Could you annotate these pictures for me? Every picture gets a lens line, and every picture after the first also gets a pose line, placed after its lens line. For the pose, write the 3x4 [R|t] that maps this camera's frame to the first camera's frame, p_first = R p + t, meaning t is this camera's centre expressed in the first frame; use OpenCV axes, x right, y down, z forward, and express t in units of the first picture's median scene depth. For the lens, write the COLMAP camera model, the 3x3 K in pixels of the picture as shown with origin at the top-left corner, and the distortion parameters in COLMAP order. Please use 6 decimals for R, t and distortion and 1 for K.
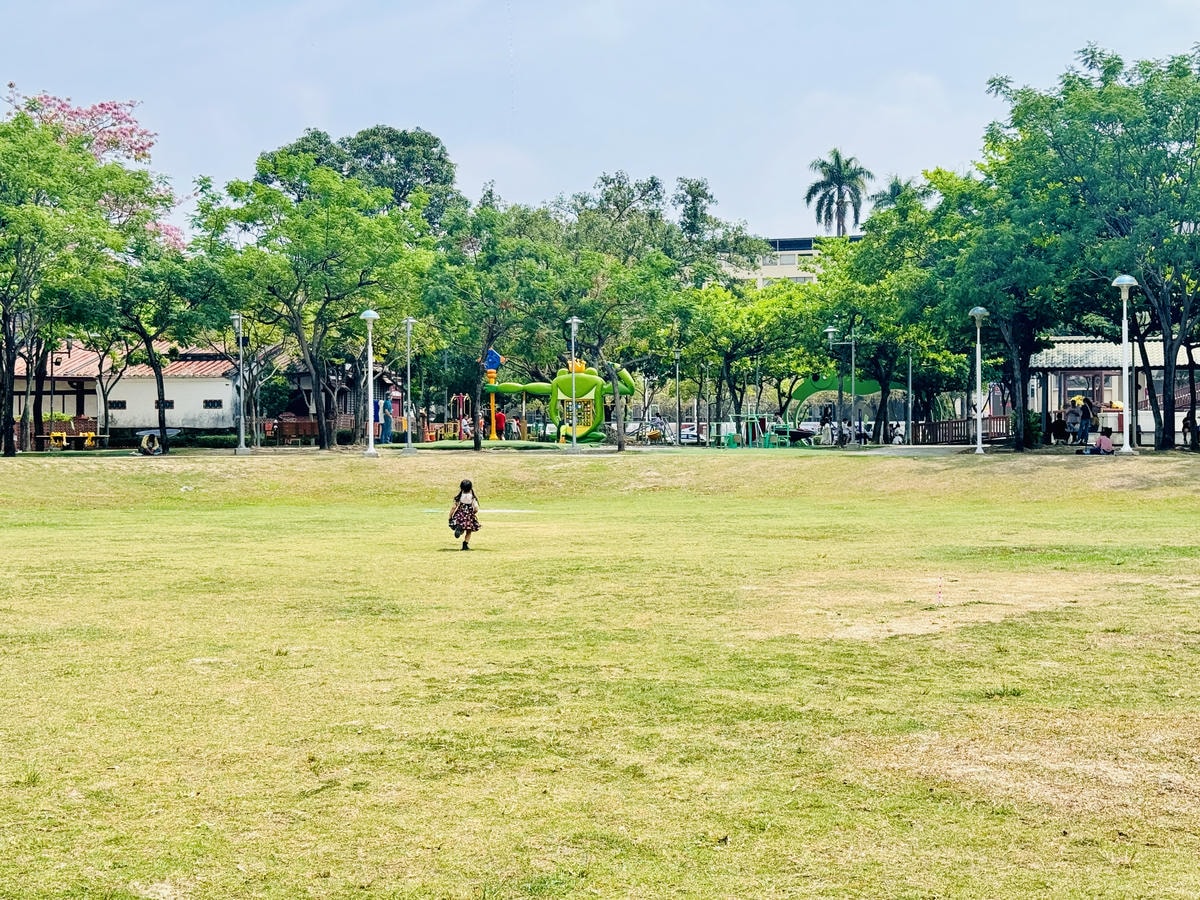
lens RADIAL K [[1748.8, 0, 600.0], [0, 1748.8, 449.5], [0, 0, 1]] dist [0.002504, 0.000000]
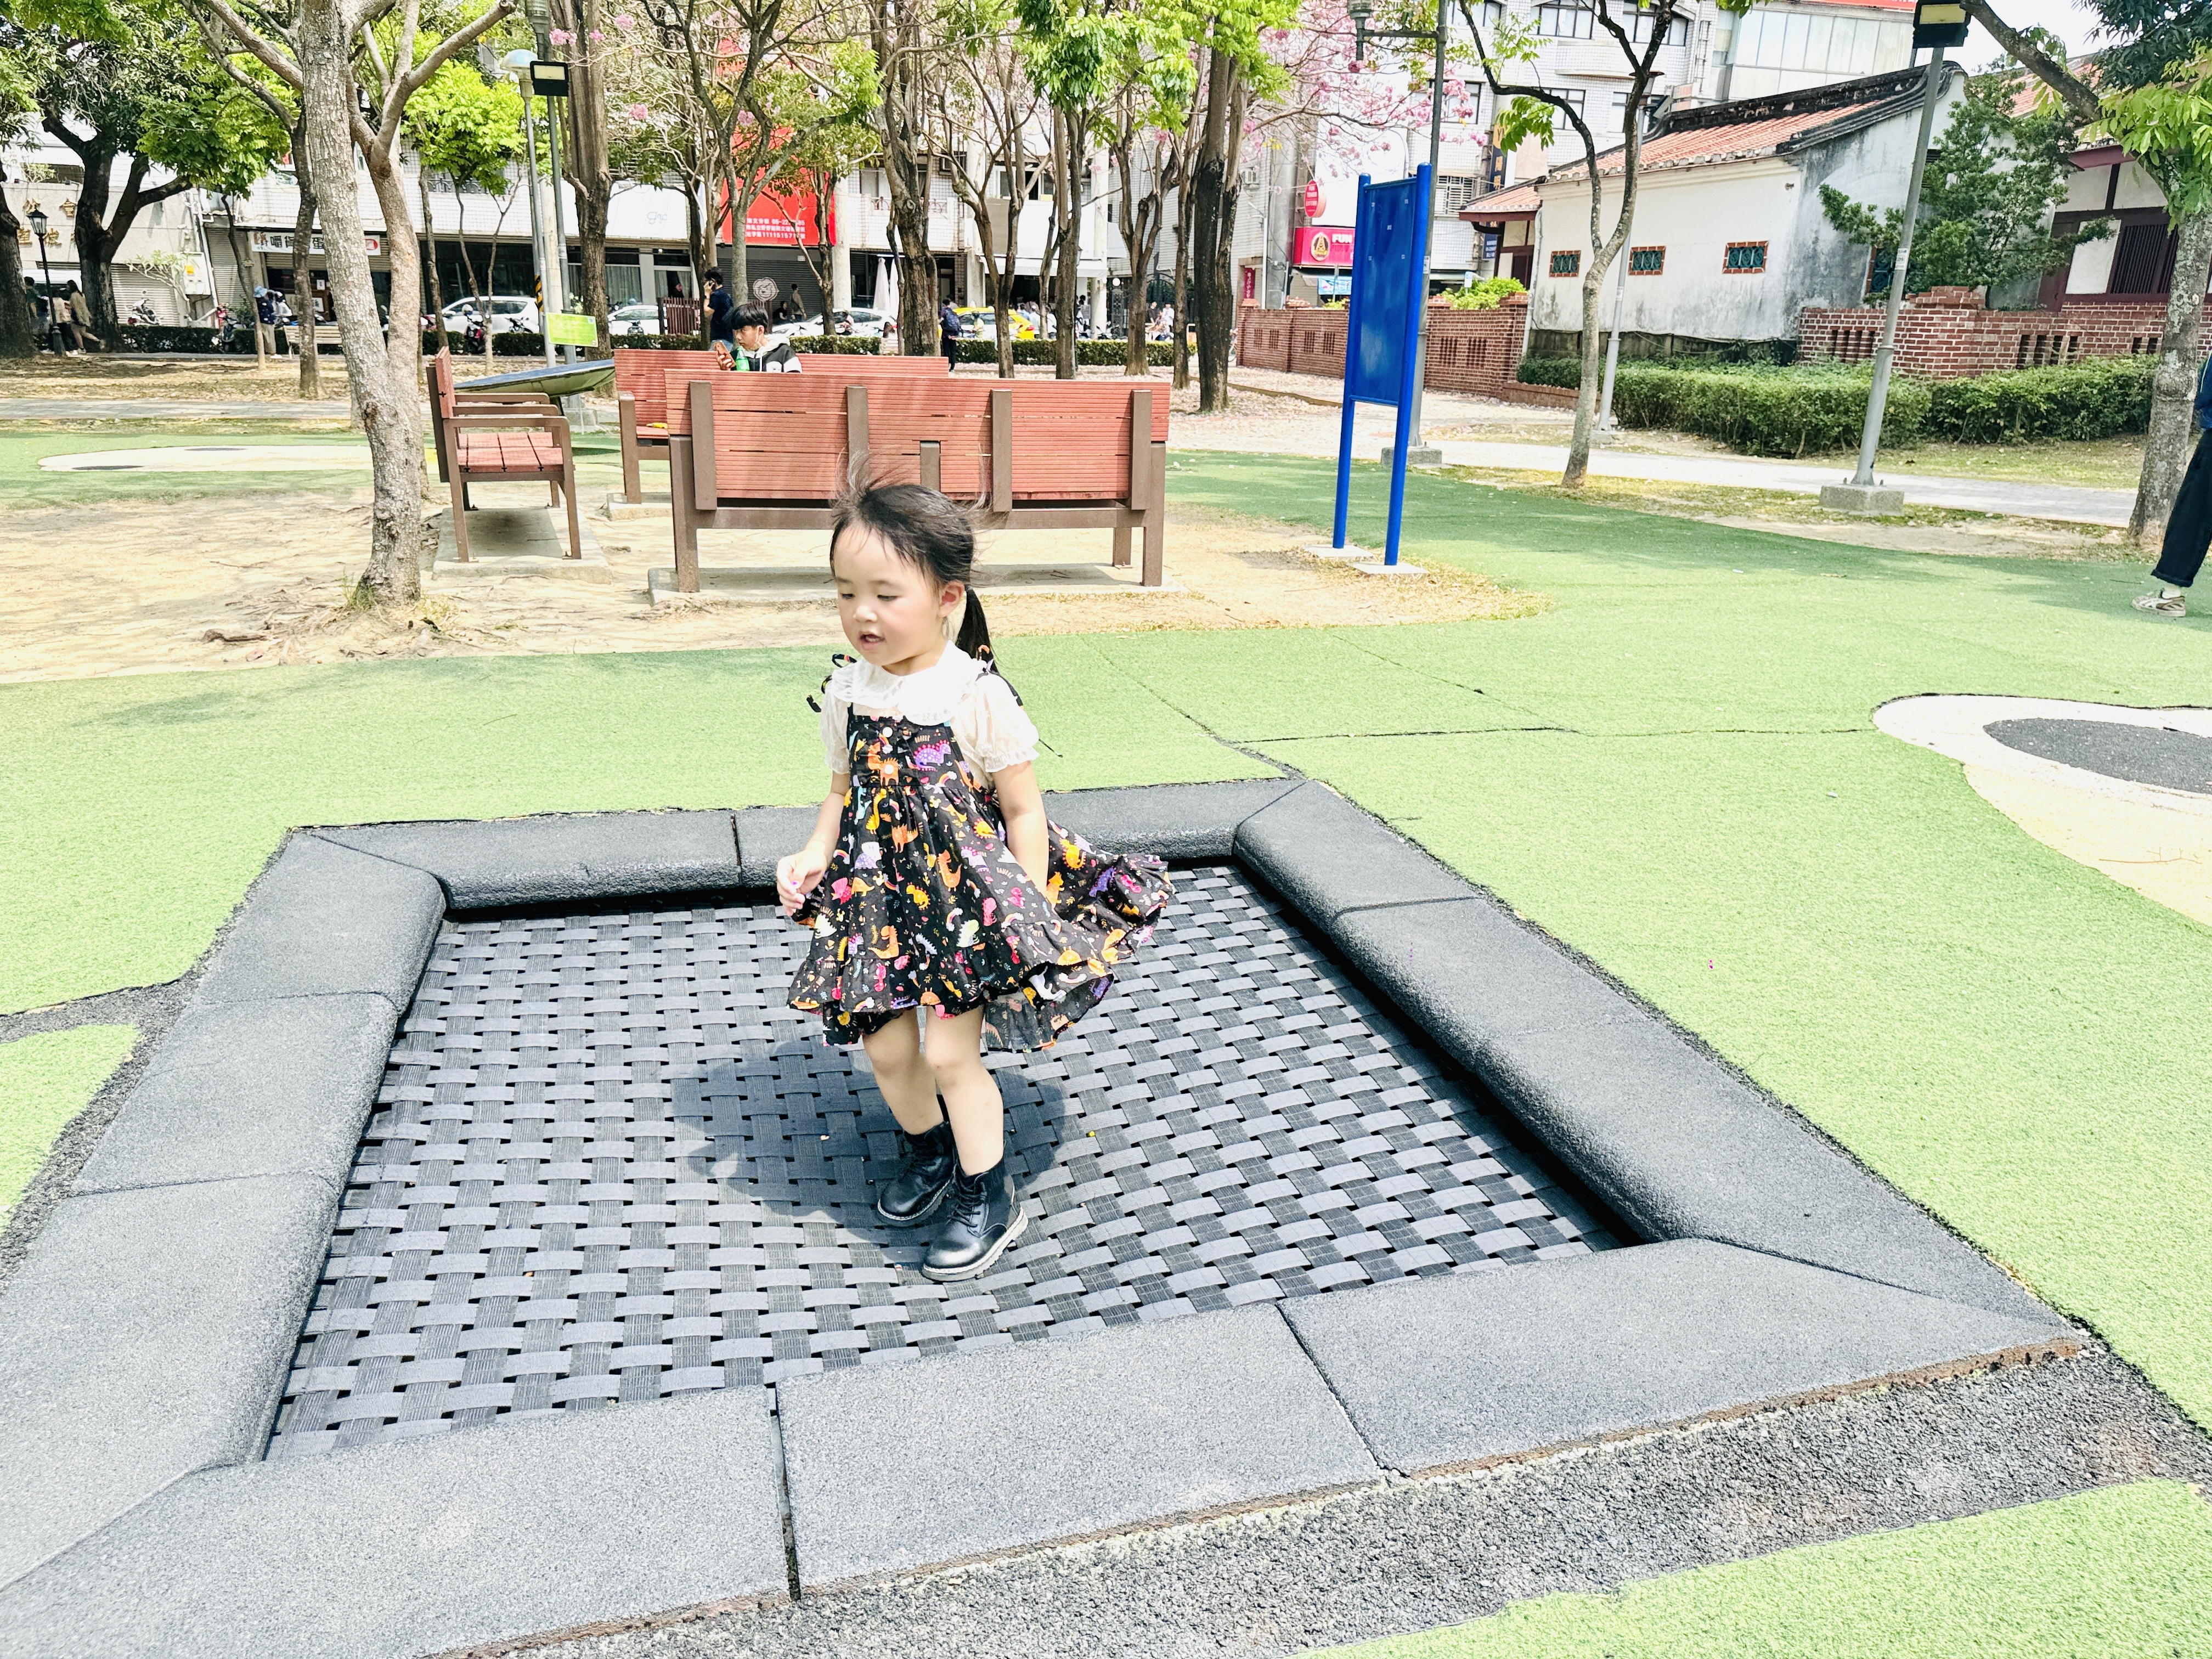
lens RADIAL K [[1573.0, 0, 1110.7], [0, 1573.0, 833.7], [0, 0, 1]] dist [-0.006536, -0.002708]
pose [[0.506034, 0.287071, -0.813339, -0.027109], [-0.022962, 0.947136, 0.320009, -0.015872], [0.862208, -0.143260, 0.485875, 0.760167]]
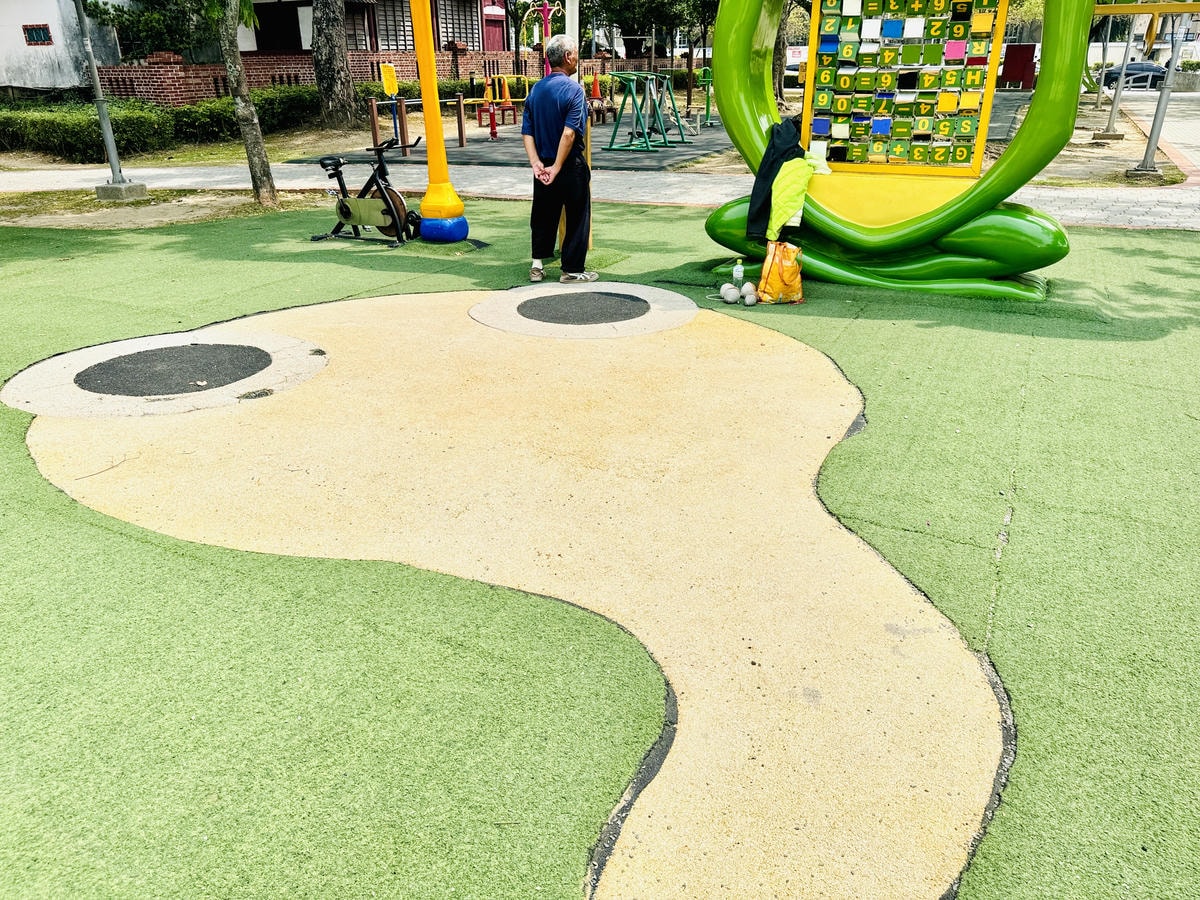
lens RADIAL K [[853.4, 0, 604.1], [0, 853.4, 451.8], [0, 0, 1]] dist [-0.006536, -0.002708]
pose [[0.983176, 0.071399, -0.168126, -0.019354], [0.005756, 0.907872, 0.419209, -0.018737], [0.182568, -0.413124, 0.892187, 0.772864]]
